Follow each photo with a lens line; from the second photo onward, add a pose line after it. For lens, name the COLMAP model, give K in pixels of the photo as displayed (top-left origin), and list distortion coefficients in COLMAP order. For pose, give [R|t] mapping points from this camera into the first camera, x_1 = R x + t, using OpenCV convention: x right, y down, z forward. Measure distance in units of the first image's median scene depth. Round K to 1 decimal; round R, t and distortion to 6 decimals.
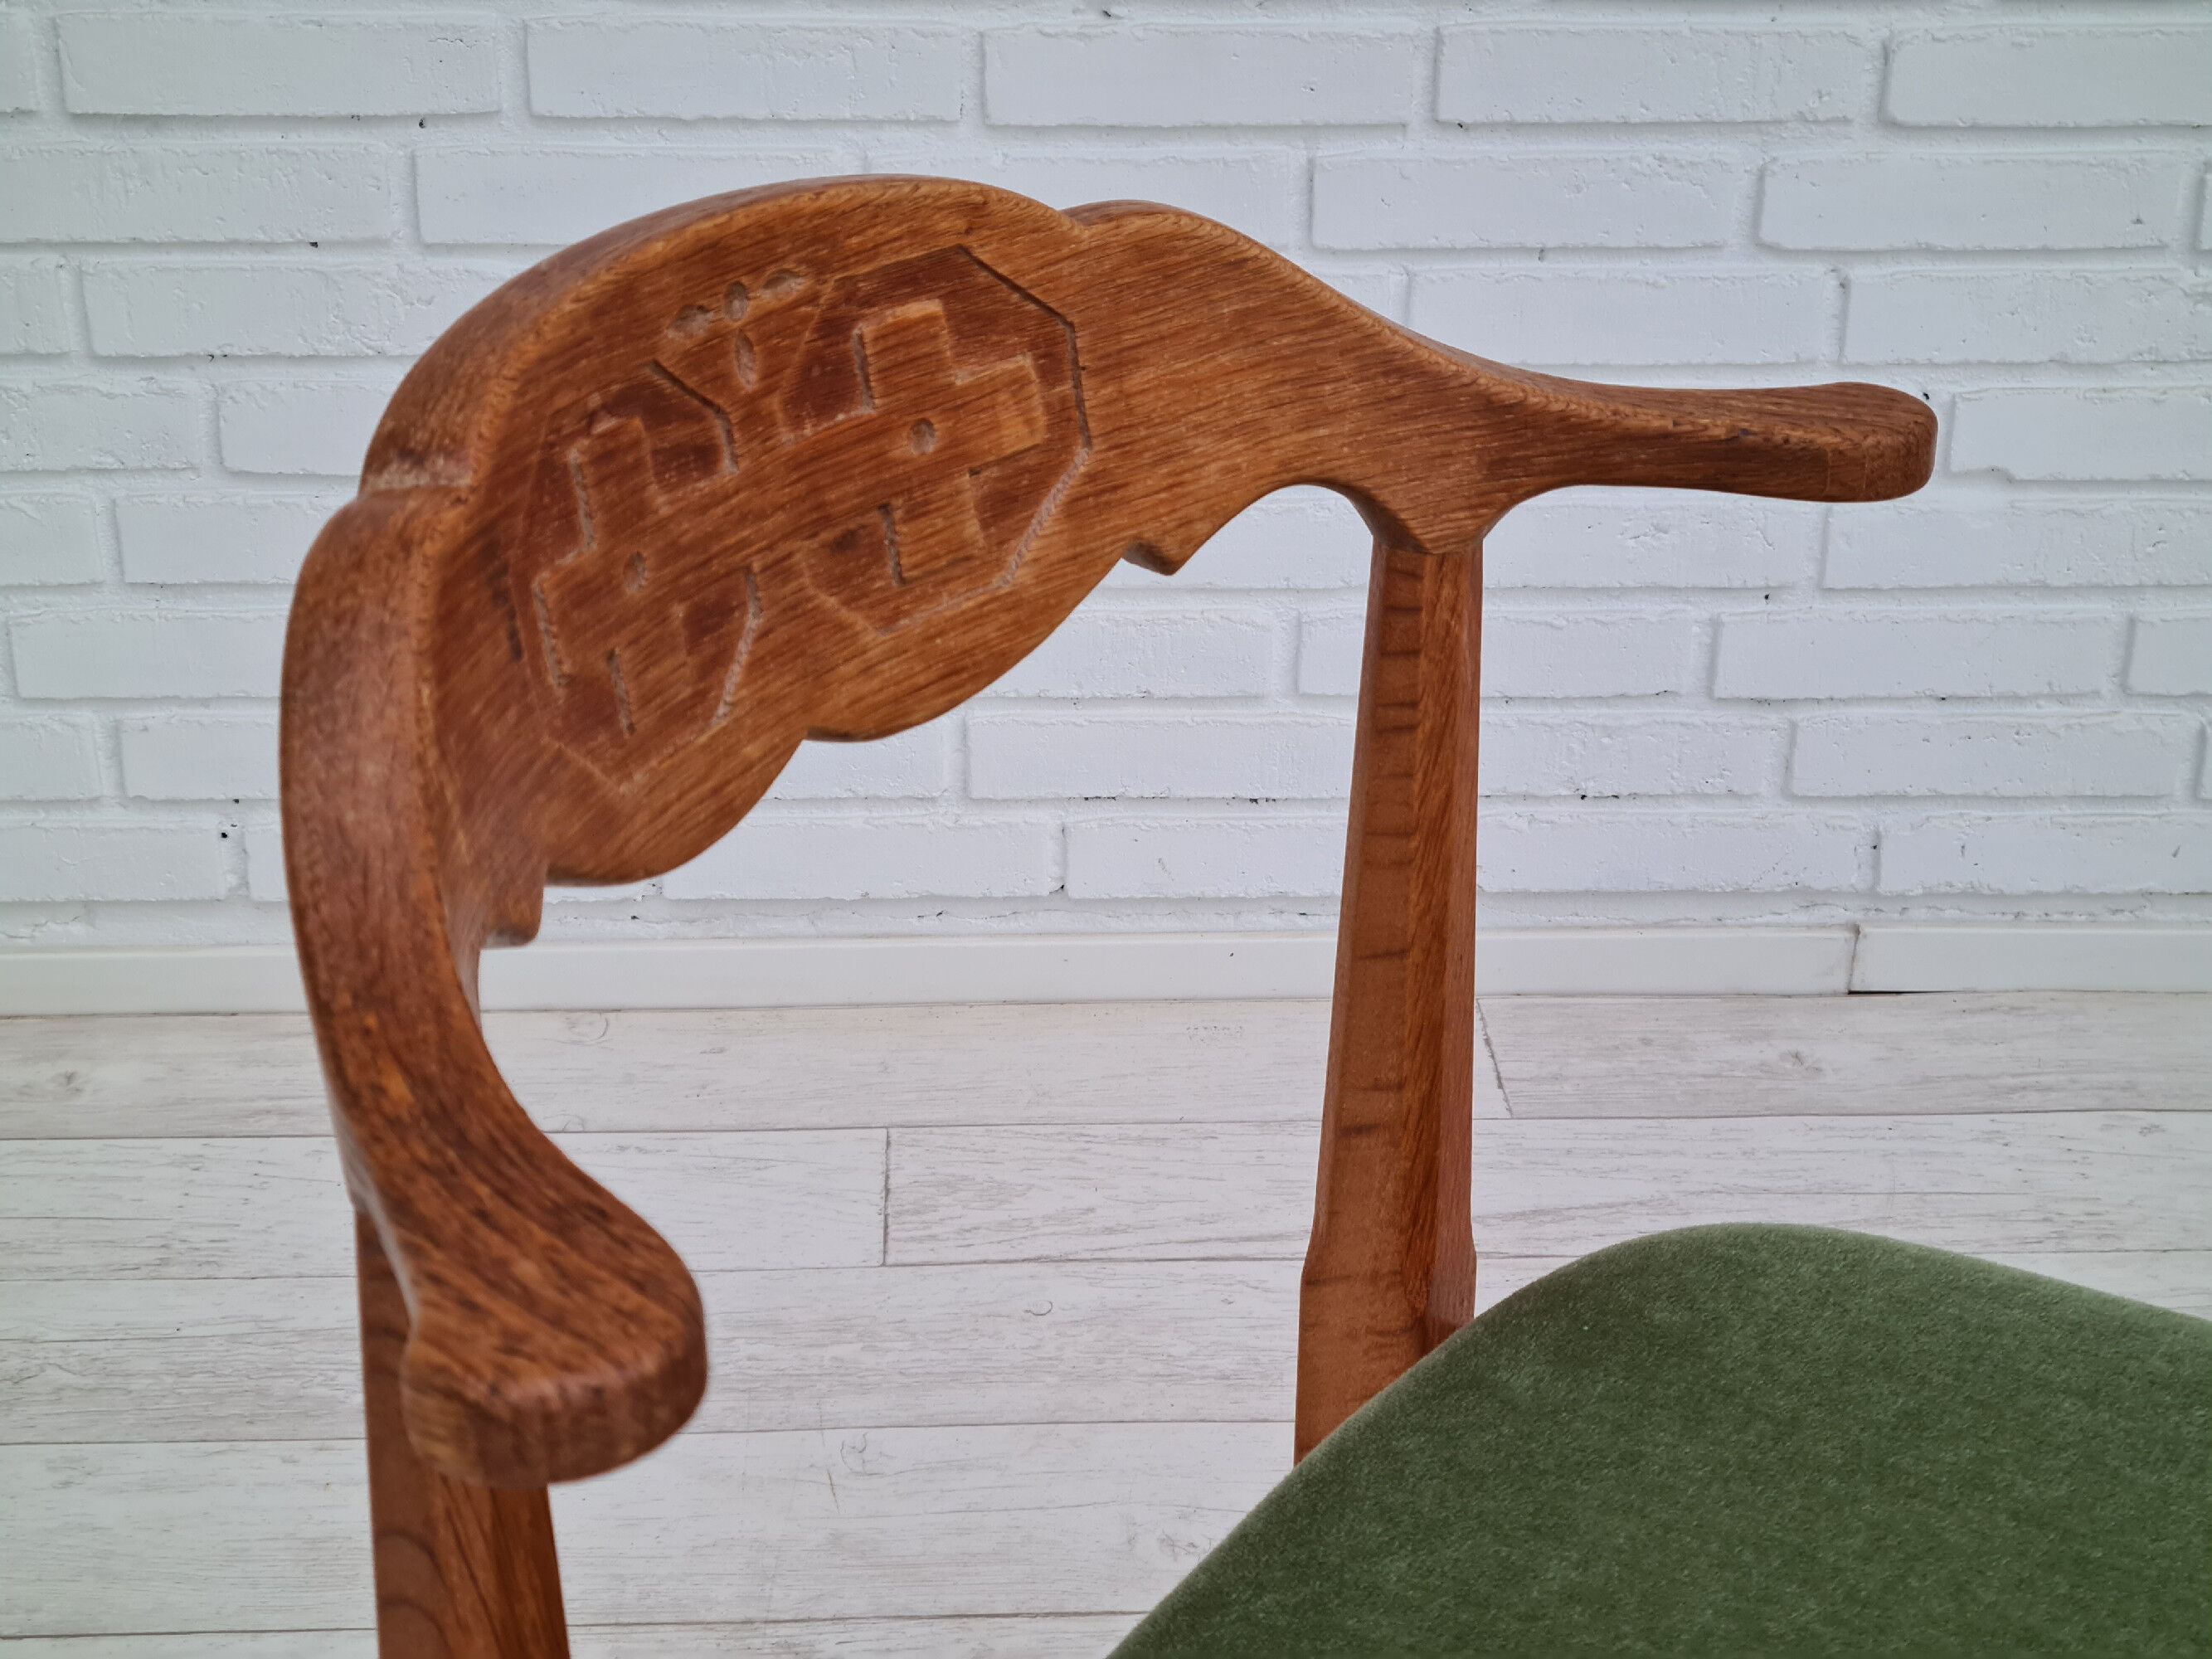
lens RADIAL K [[3363.8, 0, 1078.8], [0, 3363.8, 824.6], [0, 0, 1]] dist [0.064385, 0.000000]
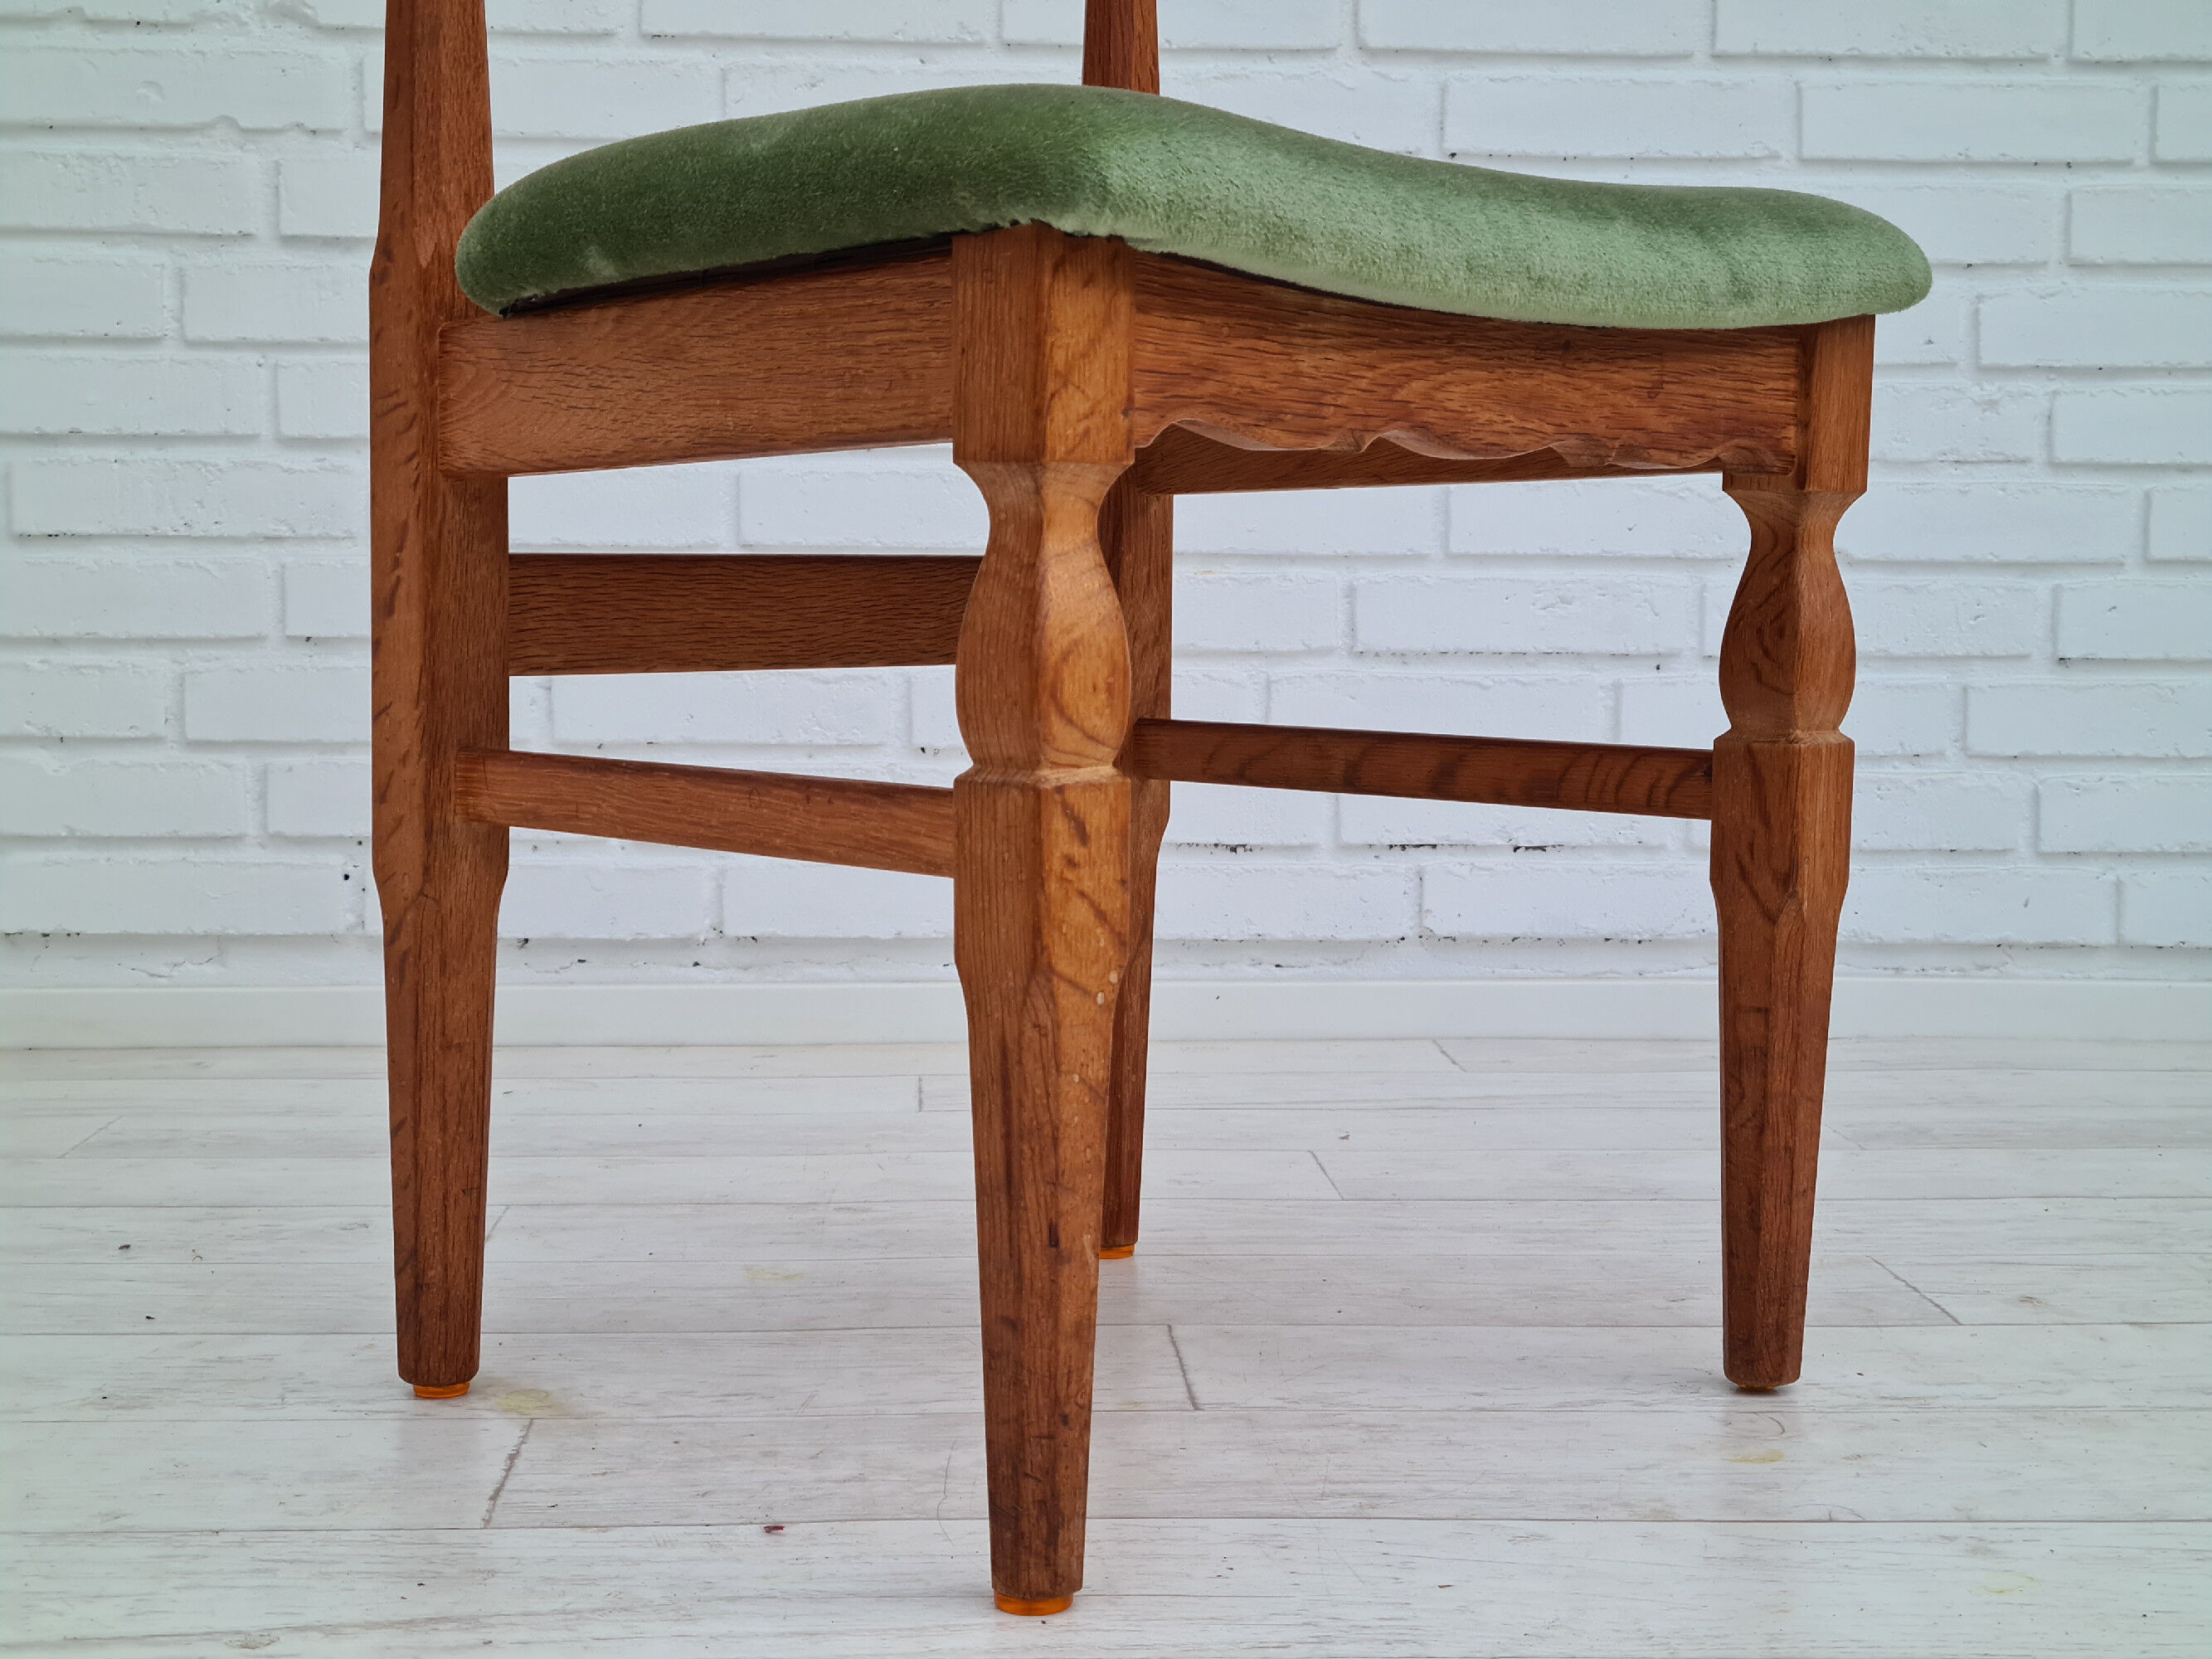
lens RADIAL K [[3363.8, 0, 1096.4], [0, 3363.8, 847.0], [0, 0, 1]] dist [0.064385, 0.000000]
pose [[0.999851, -0.003369, 0.016914, -0.015932], [0.009066, 0.936959, -0.349321, 0.414020], [-0.014671, 0.349422, 0.936851, -0.095111]]
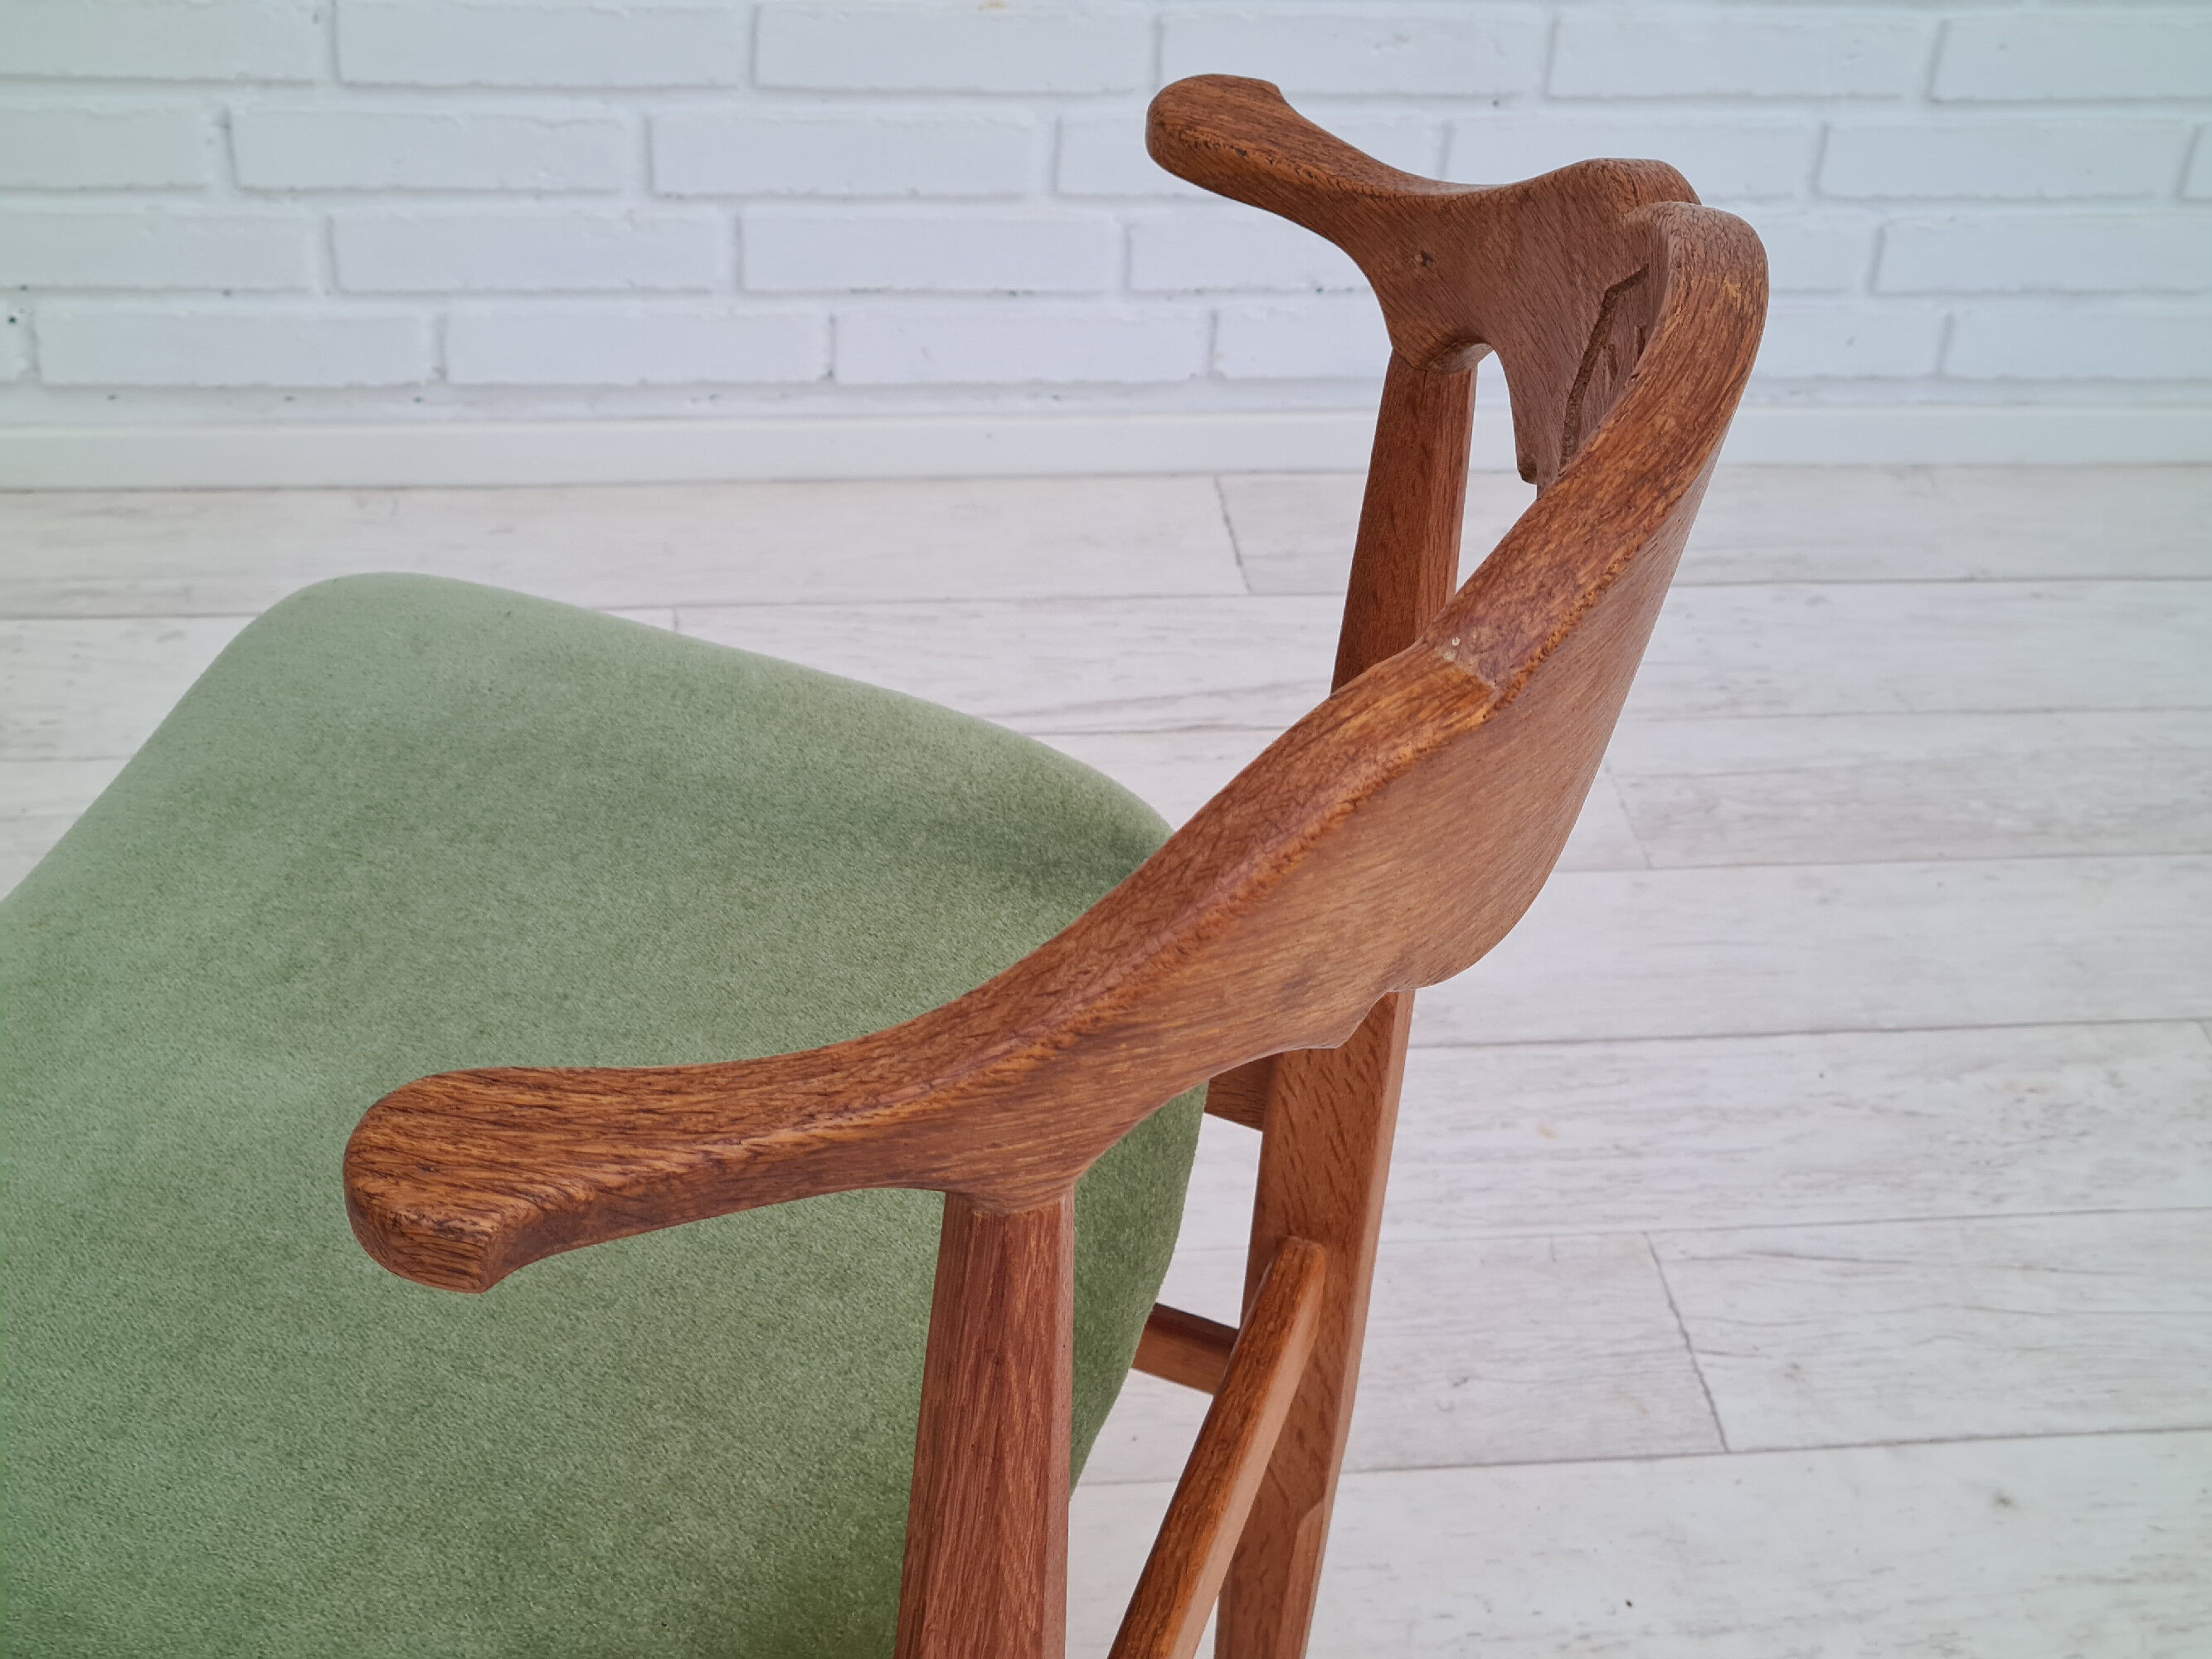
lens RADIAL K [[3363.8, 0, 1086.3], [0, 3363.8, 851.3], [0, 0, 1]] dist [0.064385, 0.000000]
pose [[0.994384, -0.013087, 0.105020, -0.040111], [-0.008782, 0.978699, 0.205111, -0.055008], [-0.105467, -0.204881, 0.973088, -0.072888]]
